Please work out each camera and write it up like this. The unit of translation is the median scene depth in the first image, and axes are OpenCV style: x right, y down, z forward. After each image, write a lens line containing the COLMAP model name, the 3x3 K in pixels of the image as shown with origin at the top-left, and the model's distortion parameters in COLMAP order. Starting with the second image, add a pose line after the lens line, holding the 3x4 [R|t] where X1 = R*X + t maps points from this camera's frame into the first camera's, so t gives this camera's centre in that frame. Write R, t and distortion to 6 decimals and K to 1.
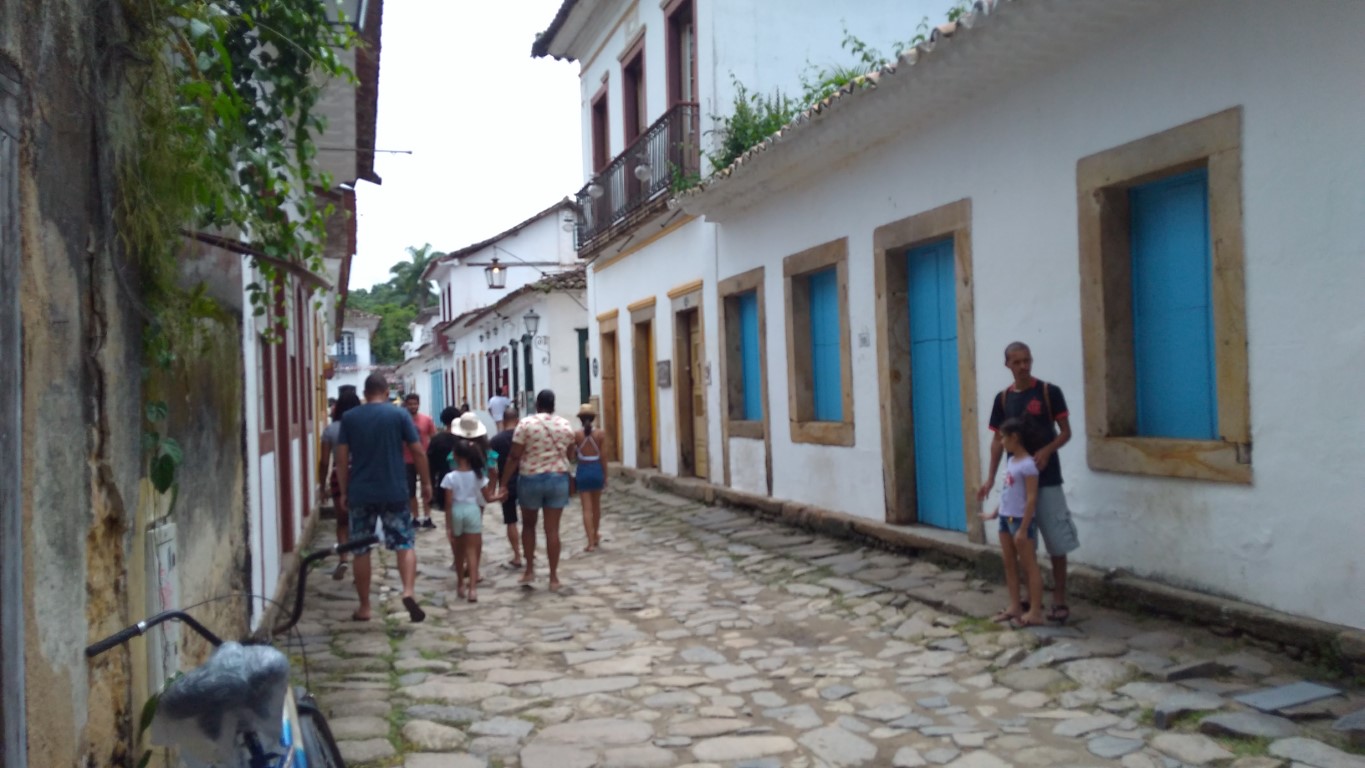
lens RADIAL K [[1082.7, 0, 677.9], [0, 1082.7, 379.9], [0, 0, 1]] dist [0.096470, -0.131960]
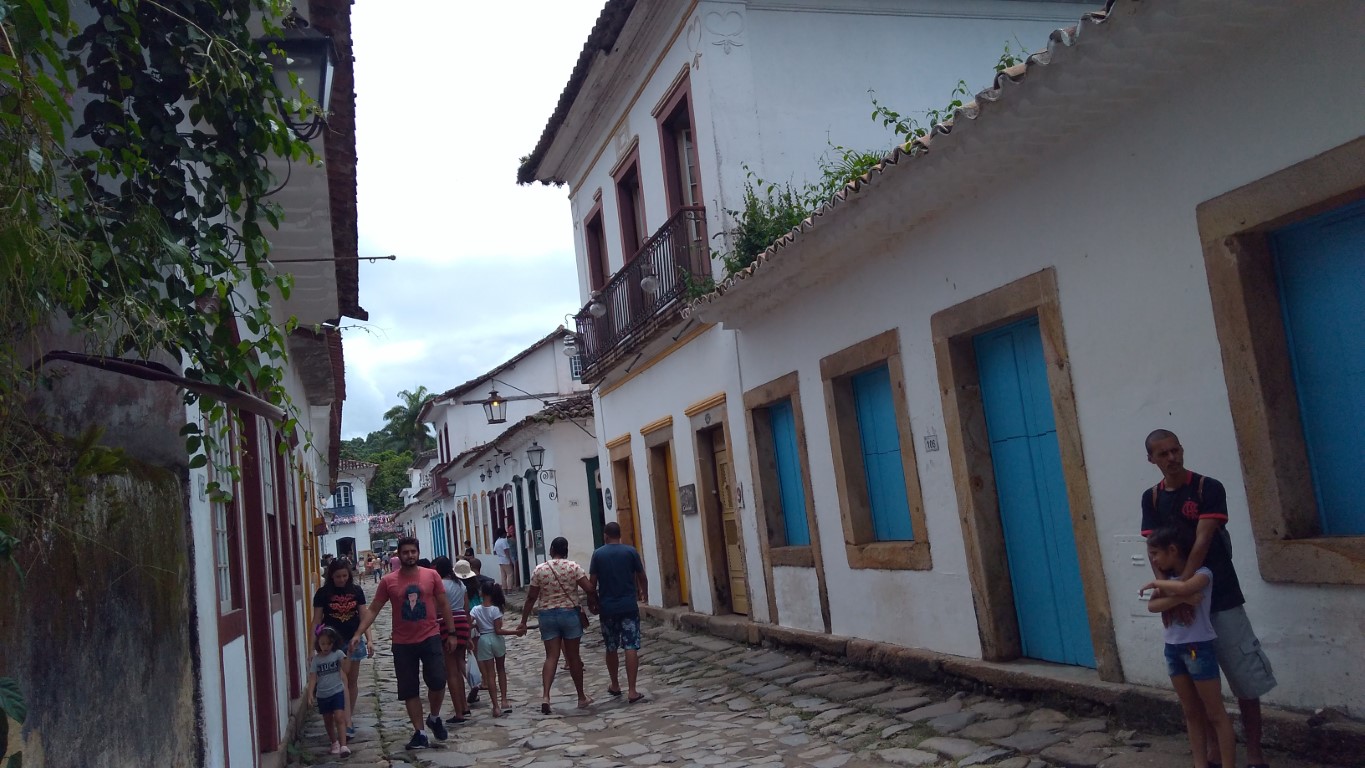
lens RADIAL K [[1082.7, 0, 677.9], [0, 1082.7, 379.9], [0, 0, 1]] dist [0.096470, -0.131960]
pose [[0.997004, -0.077044, 0.006866, -0.028947], [0.077324, 0.990471, -0.113965, -0.003685], [0.001979, 0.114154, 0.993461, 0.128169]]
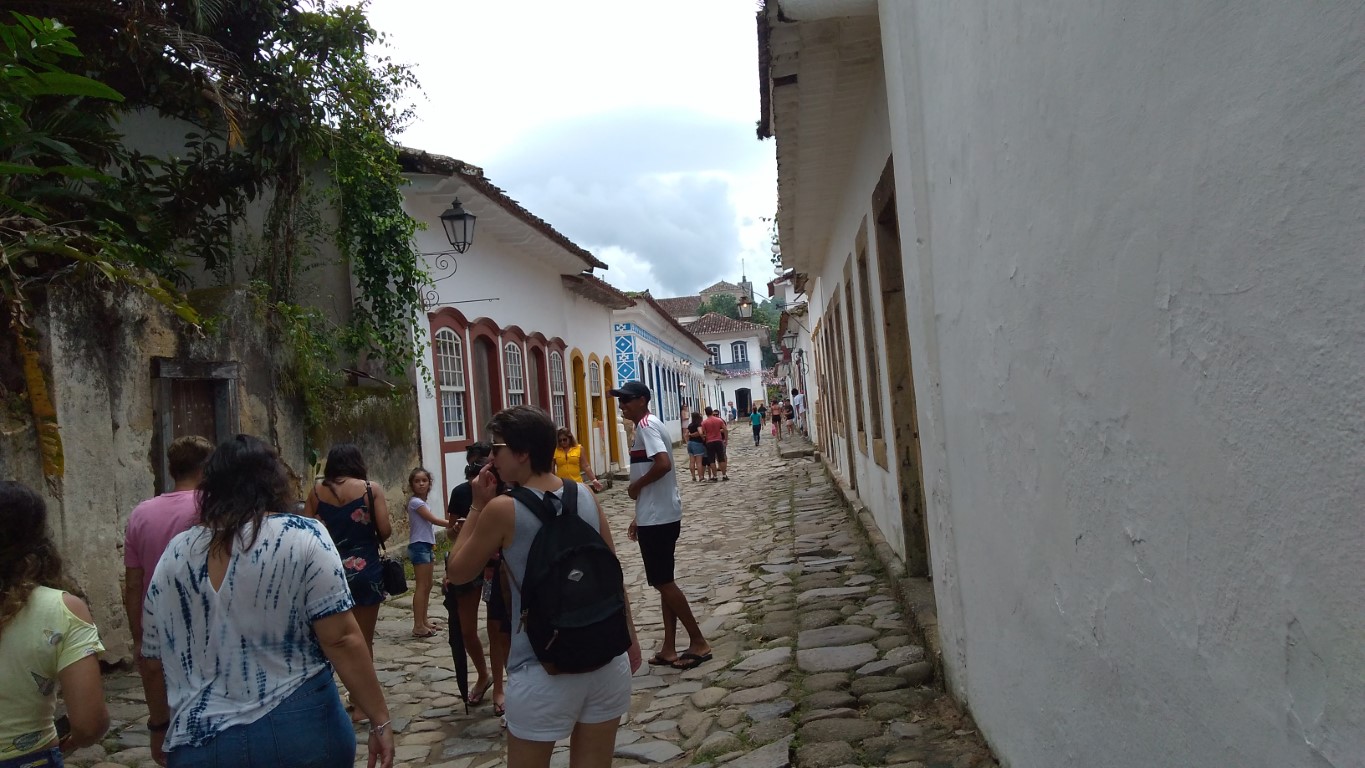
lens RADIAL K [[1082.7, 0, 677.9], [0, 1082.7, 379.9], [0, 0, 1]] dist [0.096470, -0.131960]
pose [[0.918922, -0.049966, -0.391261, 0.560695], [0.052680, 0.998604, -0.003802, -0.024629], [0.390905, -0.017118, 0.920272, -0.474169]]
